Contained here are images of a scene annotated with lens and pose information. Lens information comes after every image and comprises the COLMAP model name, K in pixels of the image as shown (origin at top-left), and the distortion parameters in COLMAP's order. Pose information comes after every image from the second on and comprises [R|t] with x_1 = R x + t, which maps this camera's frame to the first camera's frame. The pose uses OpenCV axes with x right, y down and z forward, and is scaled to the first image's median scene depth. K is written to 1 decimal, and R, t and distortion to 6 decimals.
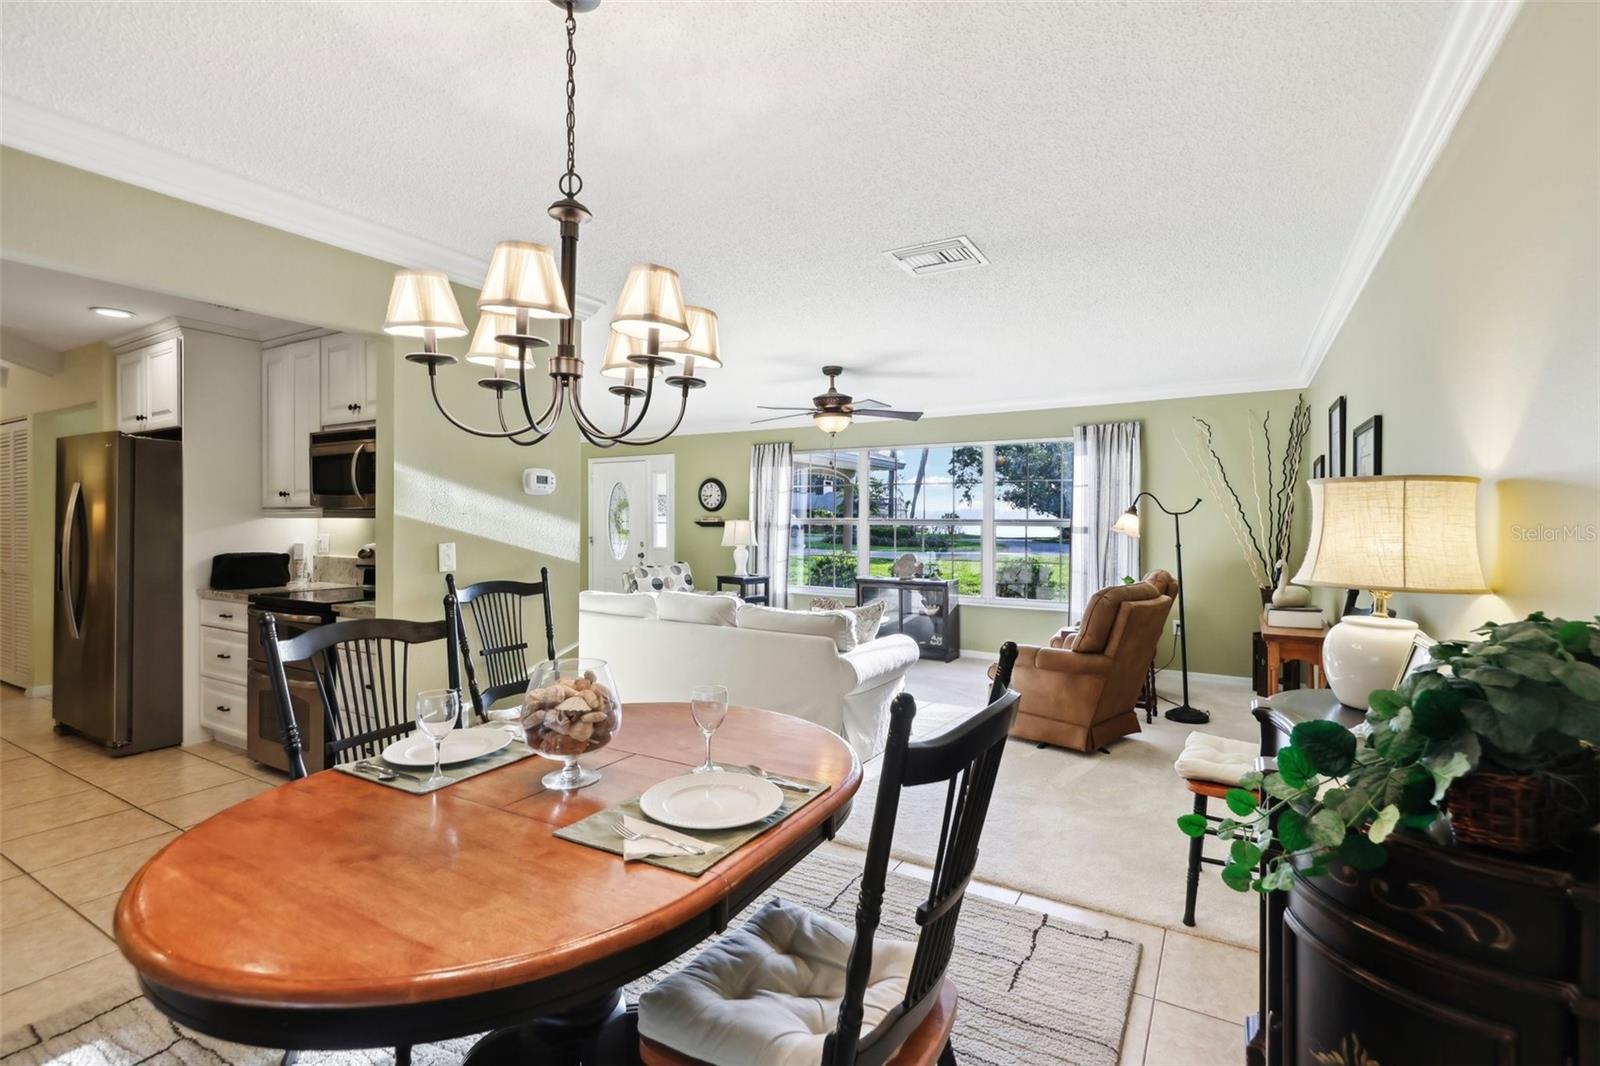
lens RADIAL K [[737.3, 0, 800.1], [0, 737.3, 529.8], [0, 0, 1]] dist [0.011345, -0.000862]
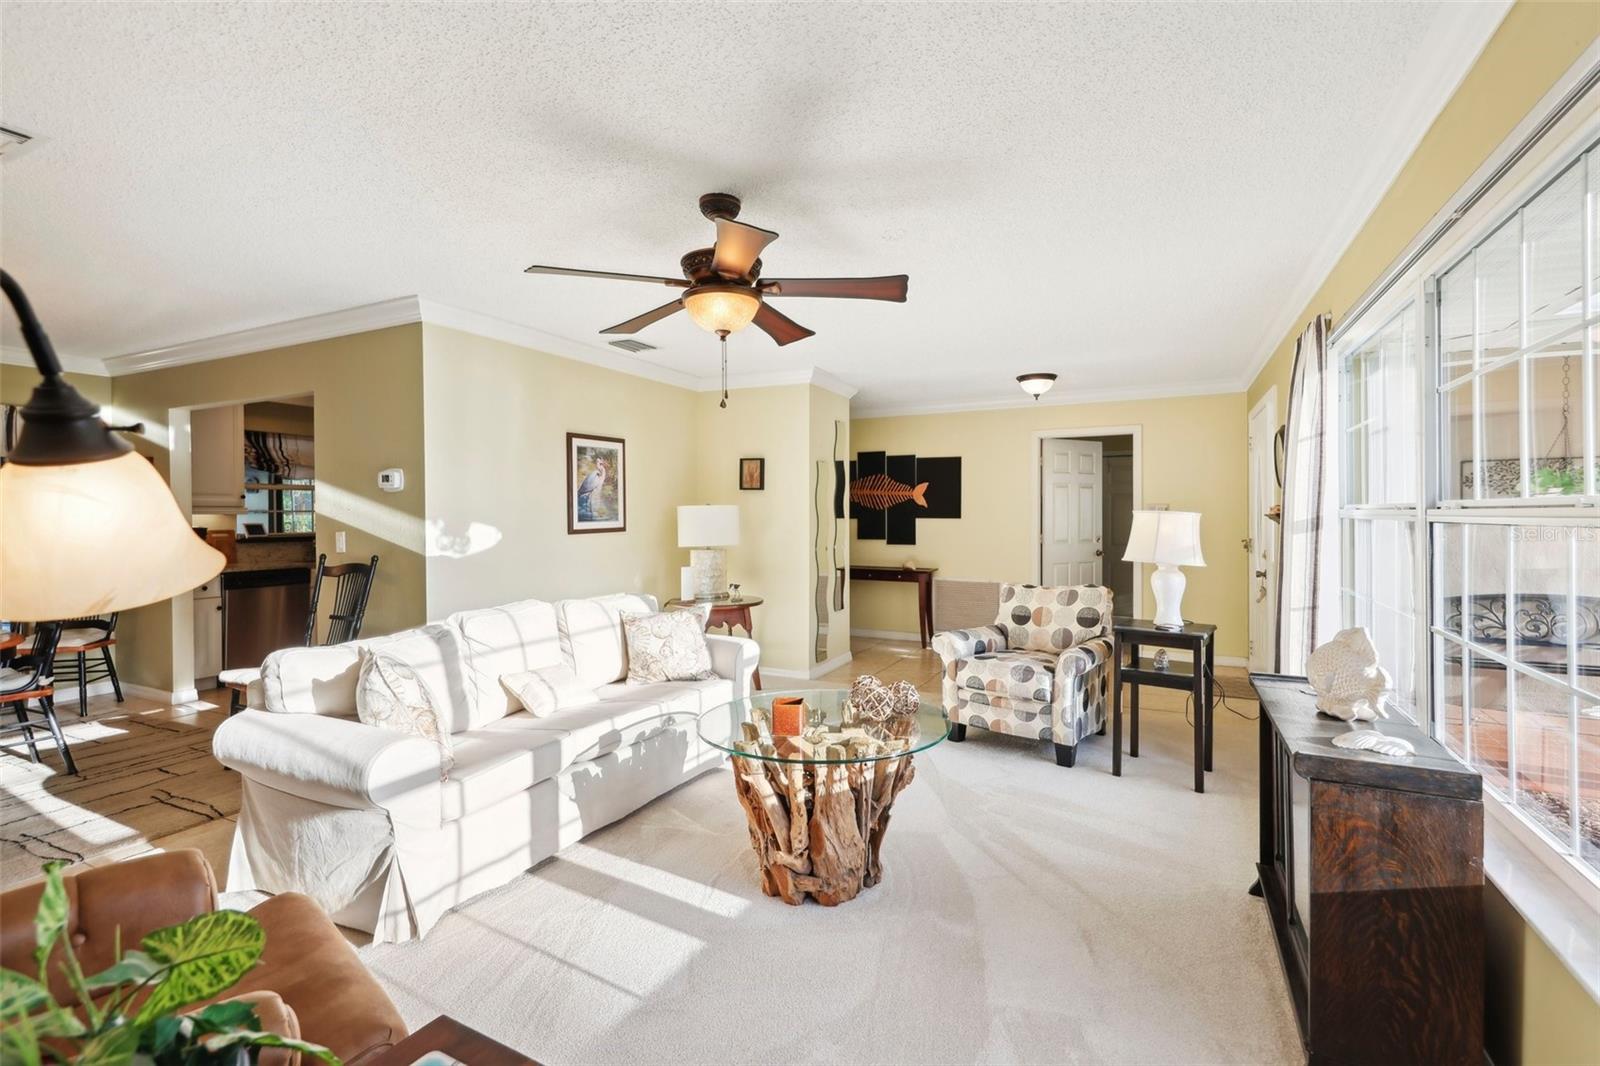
lens RADIAL K [[737.3, 0, 799.0], [0, 737.3, 517.6], [0, 0, 1]] dist [0.011345, -0.000862]
pose [[0.065393, 0.002568, -0.997856, 0.396894], [-0.005861, 0.999980, 0.002189, -0.008402], [0.997842, 0.005706, 0.065407, 0.739792]]
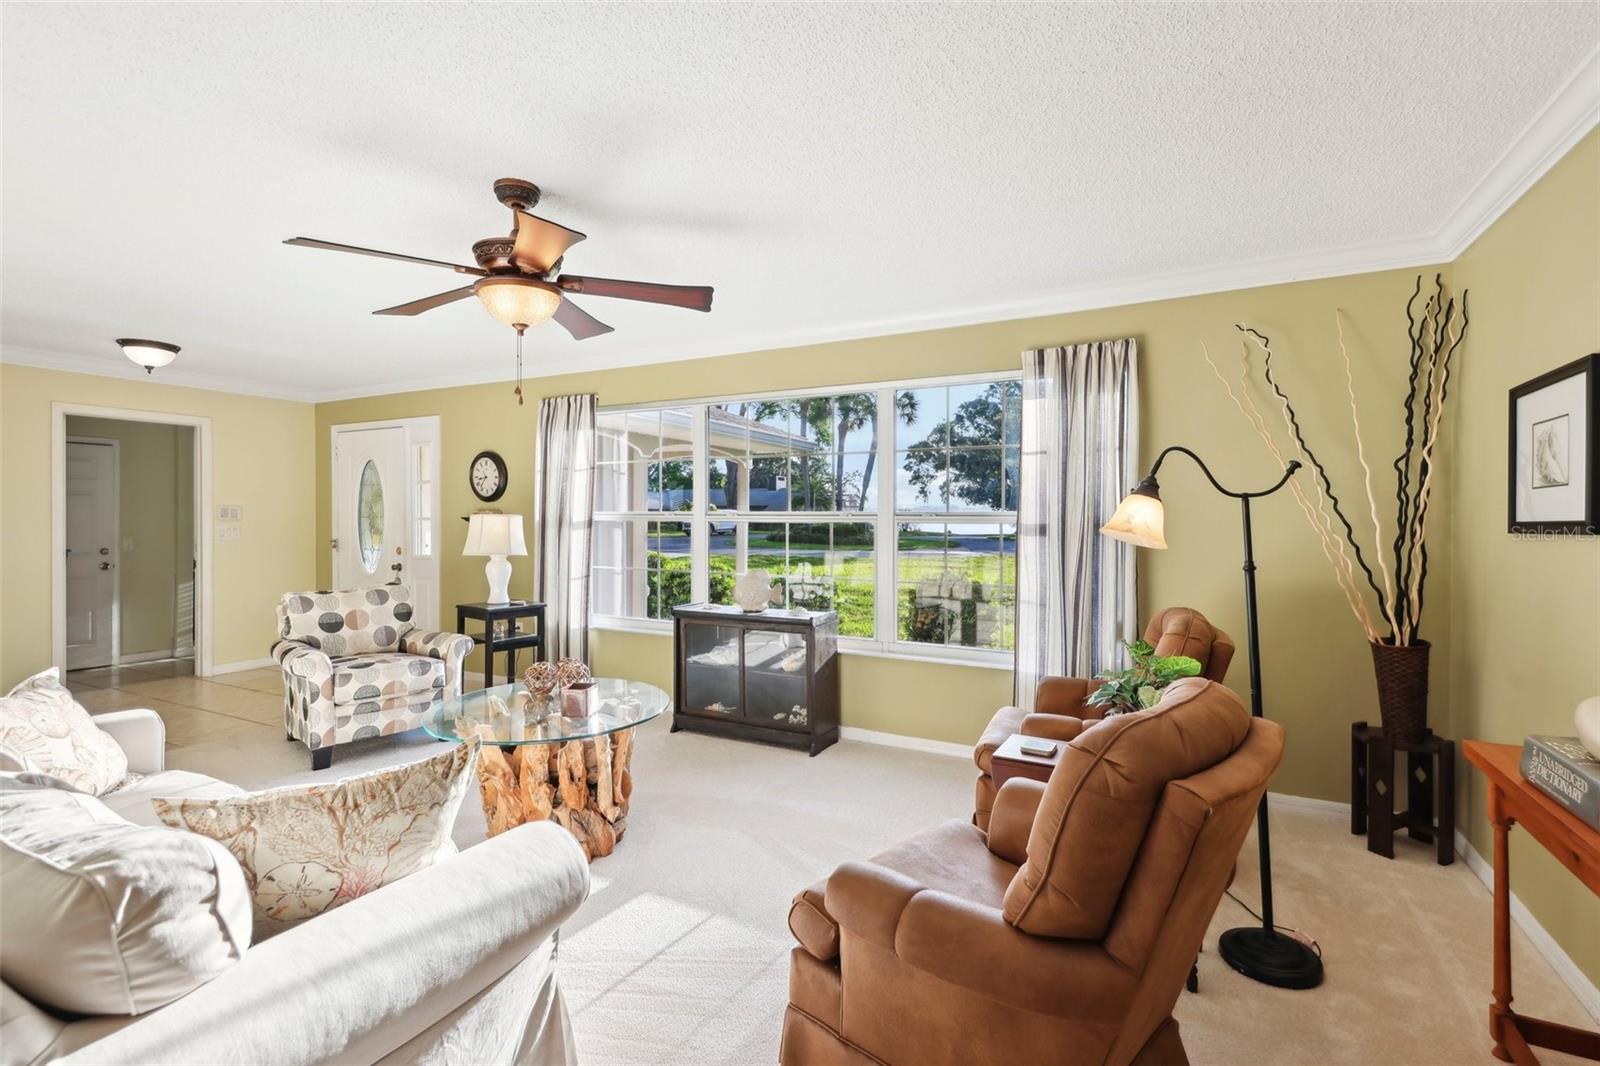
lens RADIAL K [[737.3, 0, 796.9], [0, 737.3, 523.8], [0, 0, 1]] dist [0.011345, -0.000862]
pose [[0.998808, -0.001447, 0.048792, 0.143442], [0.001640, 0.999991, -0.003919, -0.002287], [-0.048786, 0.003994, 0.998801, 0.373526]]
